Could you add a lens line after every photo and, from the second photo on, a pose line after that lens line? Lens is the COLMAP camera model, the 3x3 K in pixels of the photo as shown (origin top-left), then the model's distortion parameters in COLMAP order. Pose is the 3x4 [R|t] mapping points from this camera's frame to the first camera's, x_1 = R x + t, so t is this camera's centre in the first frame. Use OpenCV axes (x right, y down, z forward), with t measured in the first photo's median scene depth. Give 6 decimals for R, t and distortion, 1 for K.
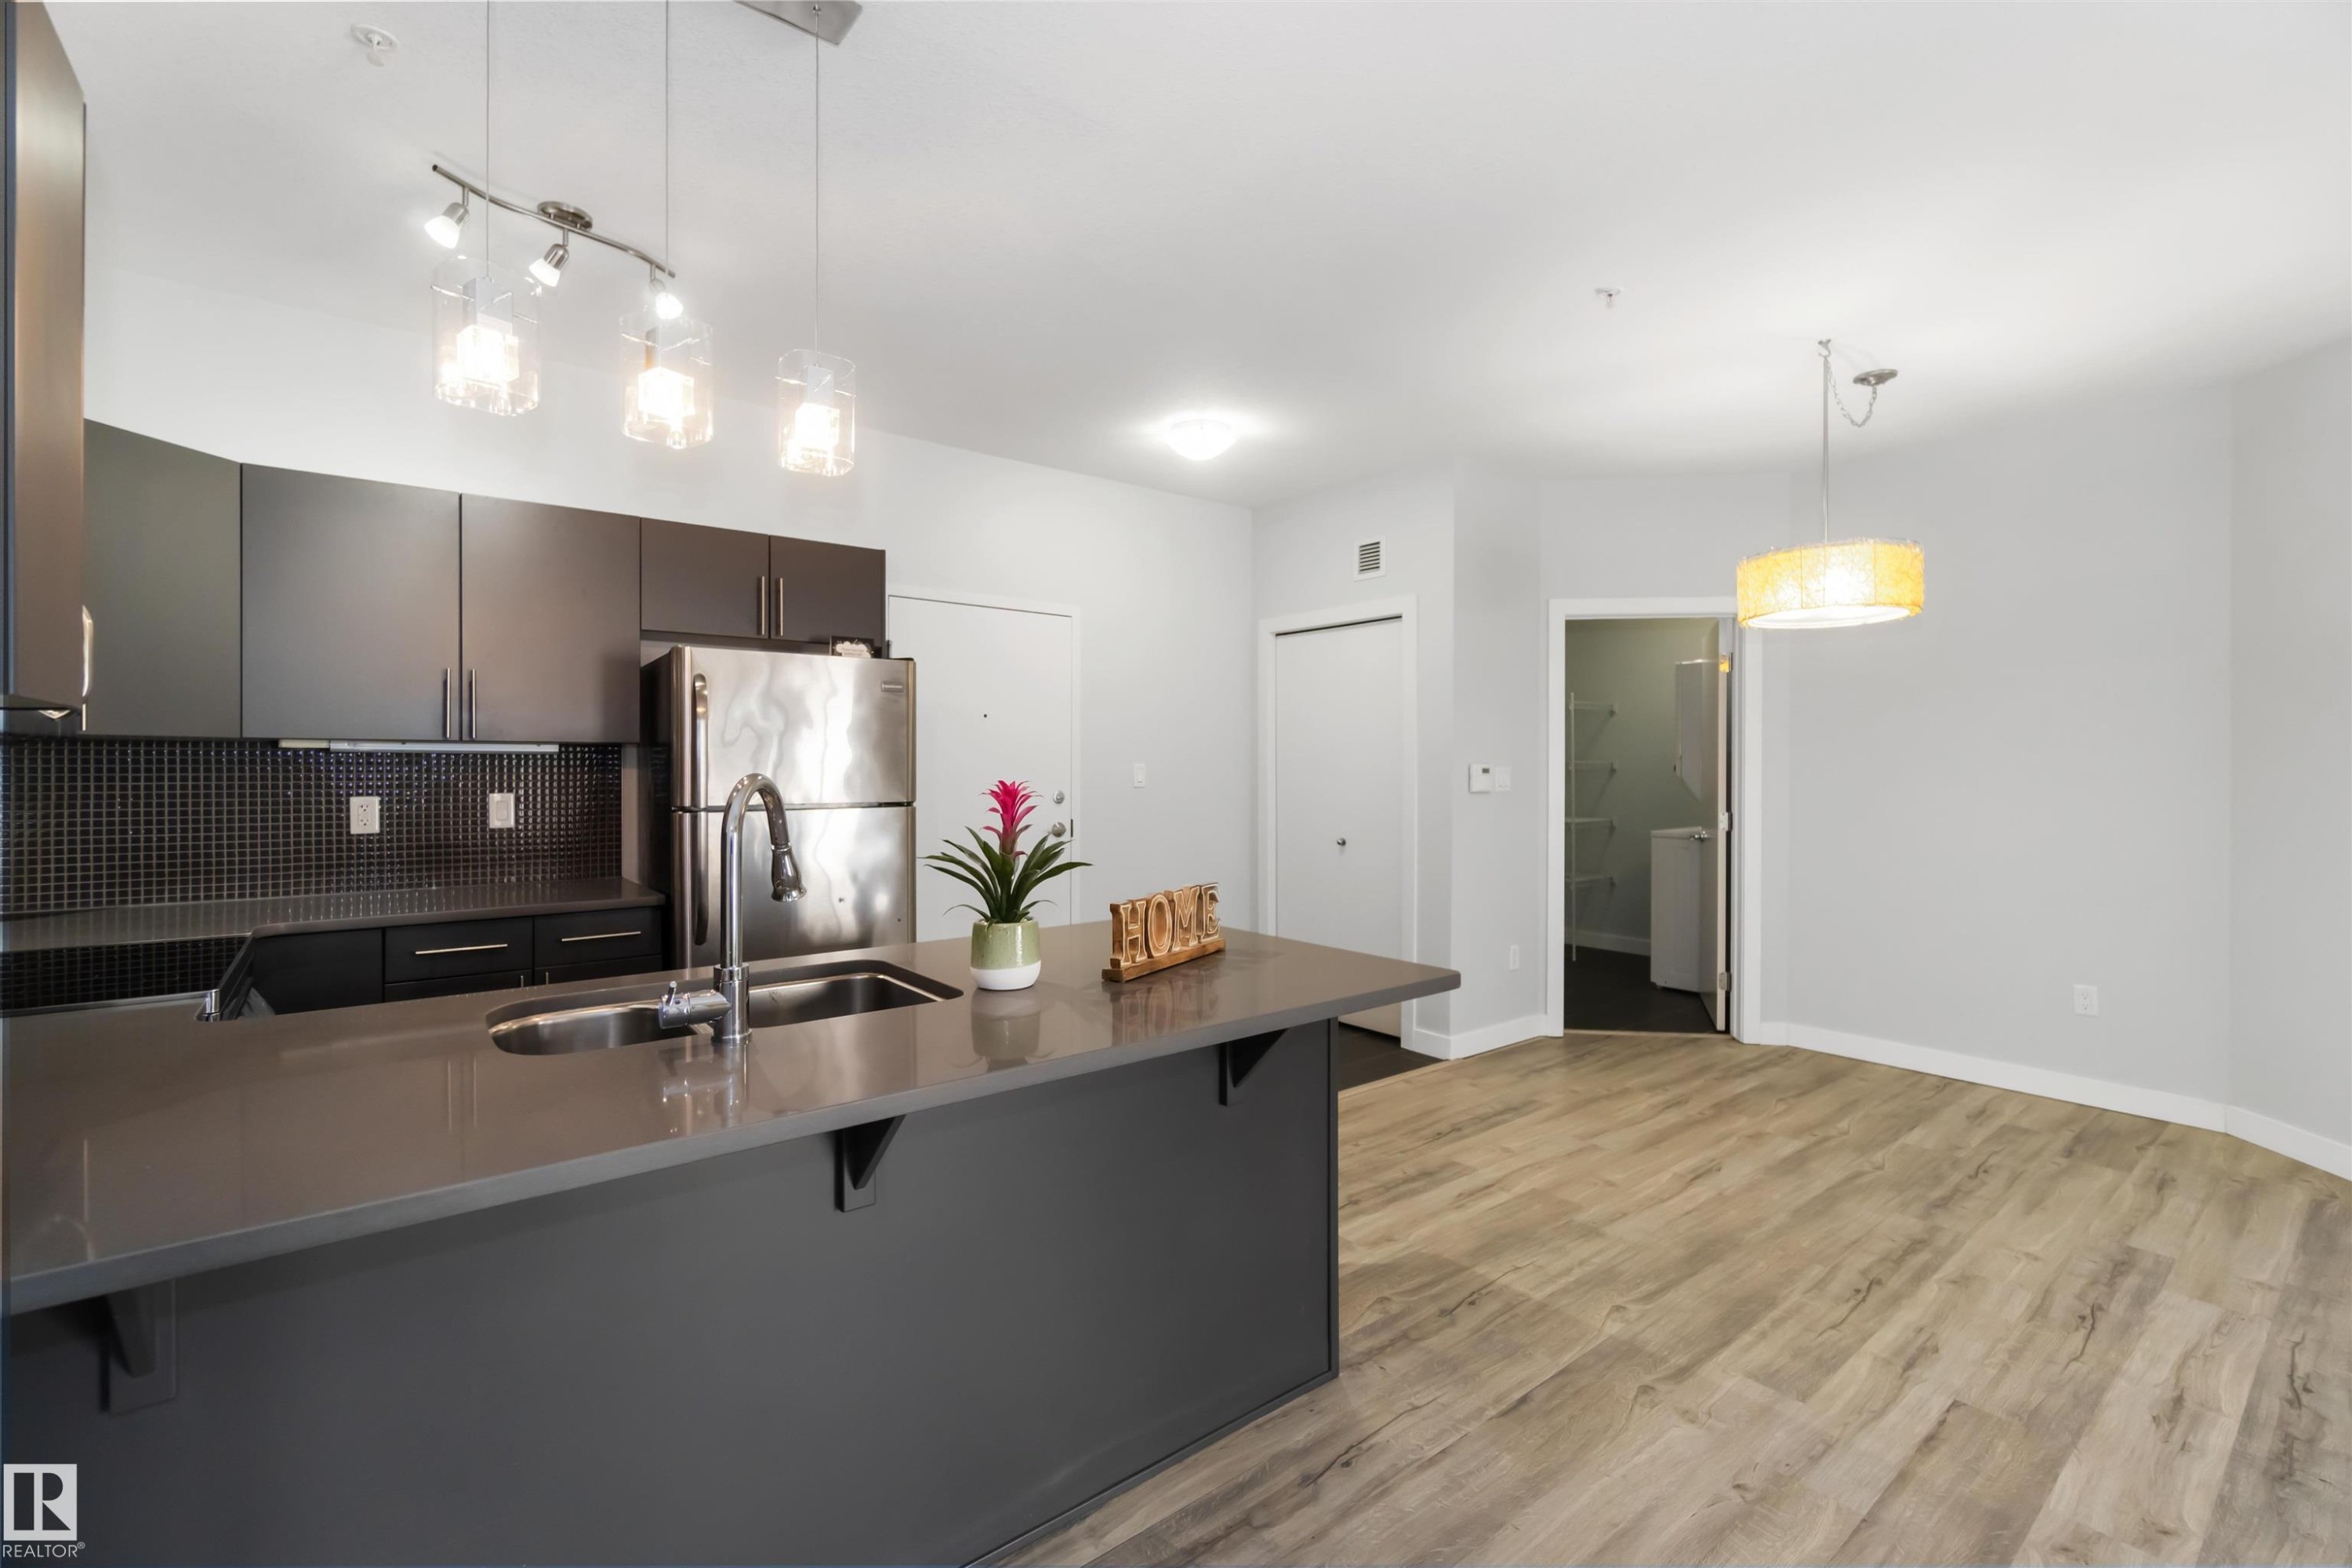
lens RADIAL K [[1008.7, 0, 1165.7], [0, 1008.7, 774.0], [0, 0, 1]] dist [-0.004282, 0.000013]
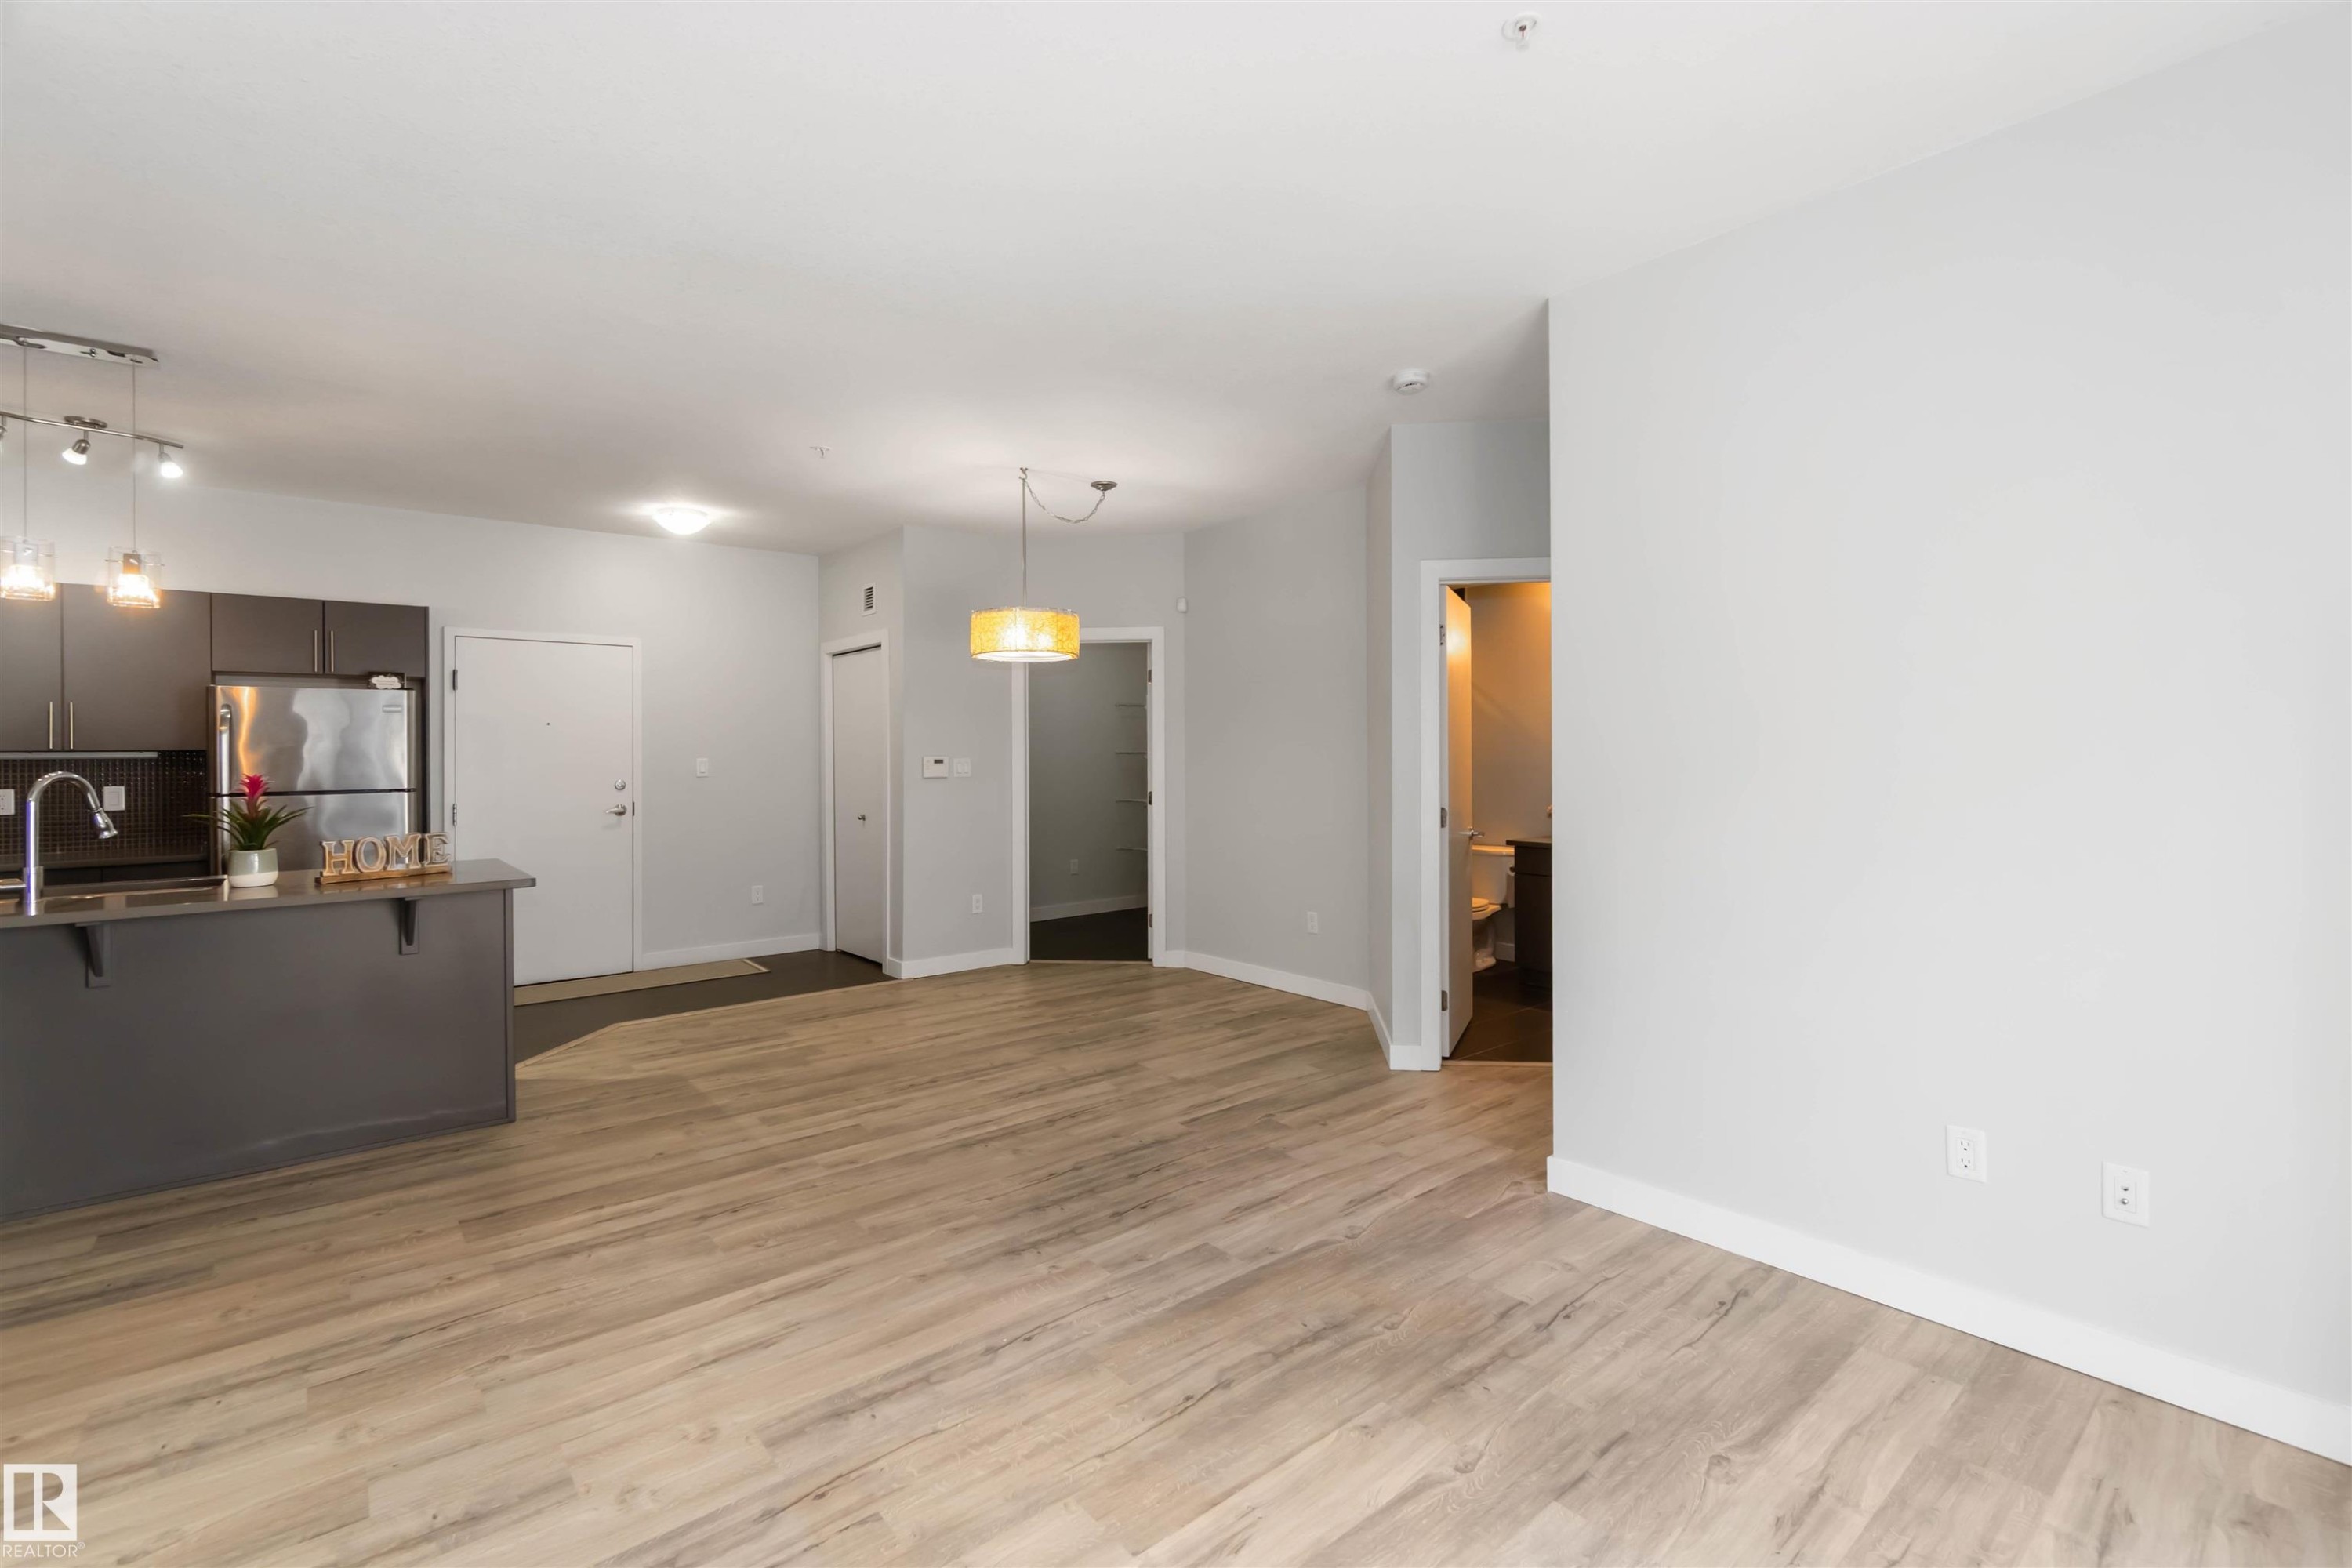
lens RADIAL K [[1049.3, 0, 1179.1], [0, 1049.3, 754.2], [0, 0, 1]] dist [0.000751, 0.000511]
pose [[0.999693, -0.011346, 0.022049, 0.909758], [0.011508, 0.999908, -0.007209, 0.001560], [-0.021965, 0.007460, 0.999731, -0.579954]]
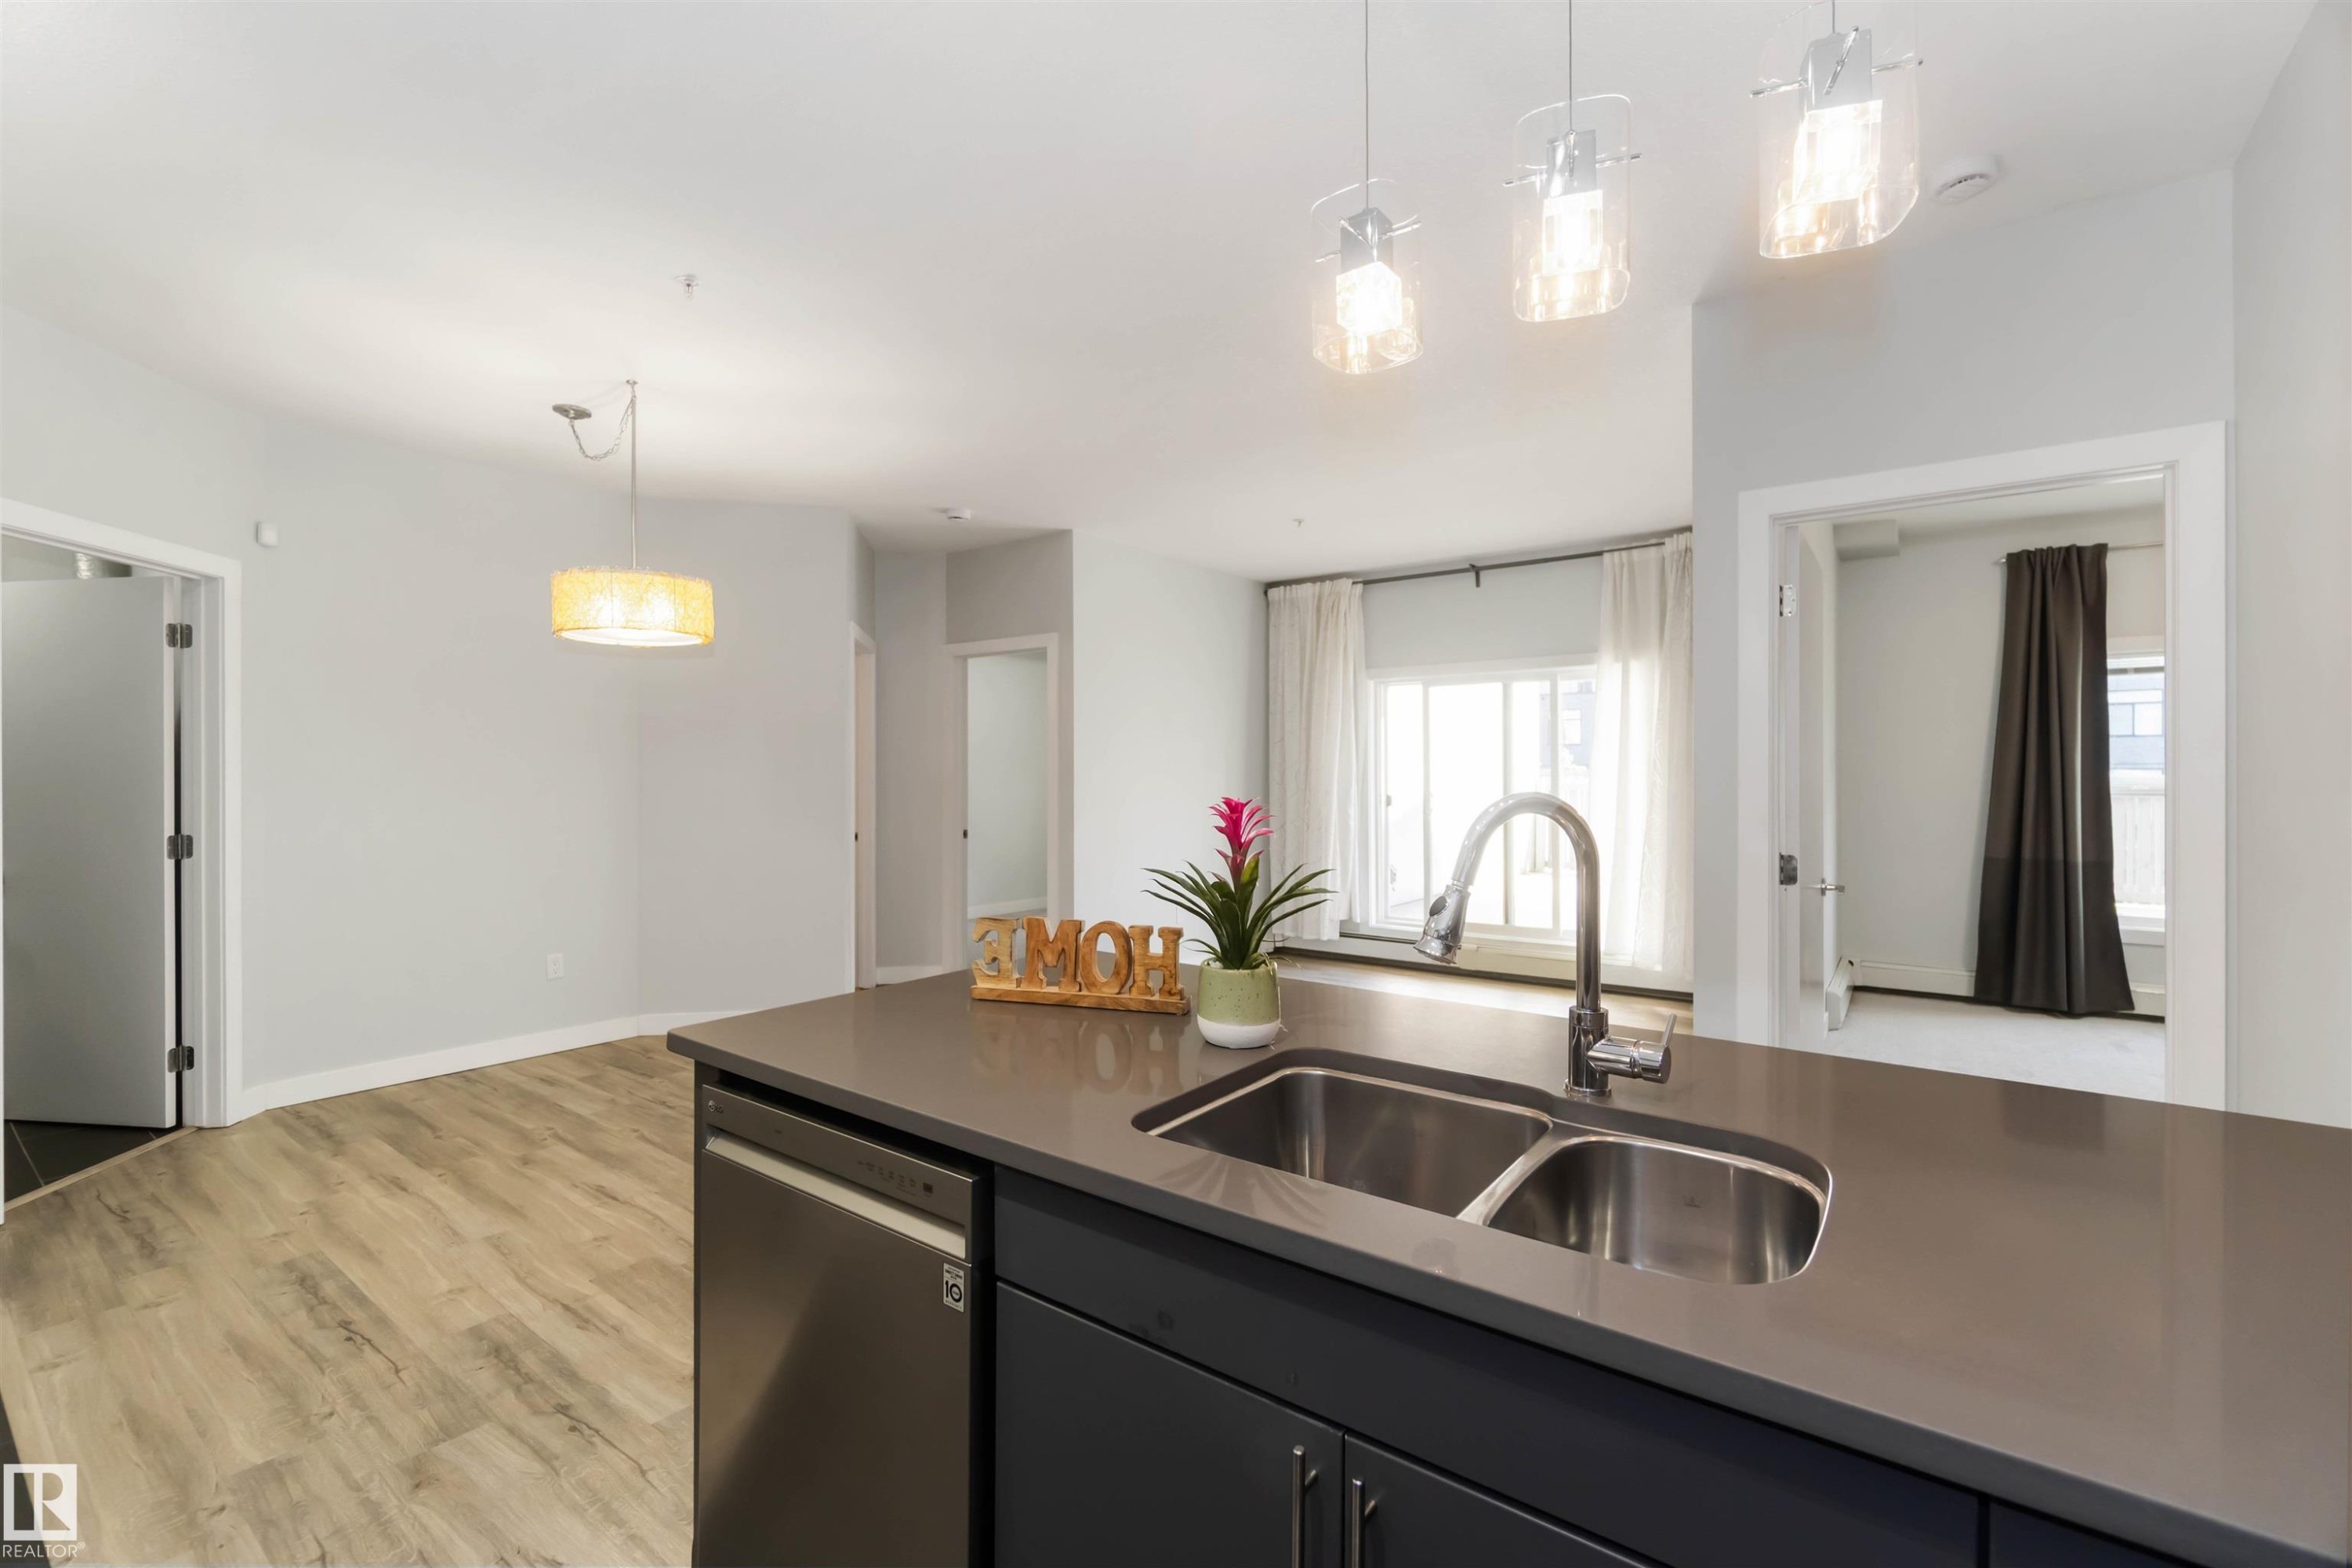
lens RADIAL K [[1023.6, 0, 1162.6], [0, 1023.6, 774.7], [0, 0, 1]] dist [0.000041, 0.000131]
pose [[-0.252903, -0.004008, 0.967483, -0.602837], [0.007356, 0.999955, 0.006066, -0.009615], [-0.967464, 0.008651, -0.252862, 0.789881]]
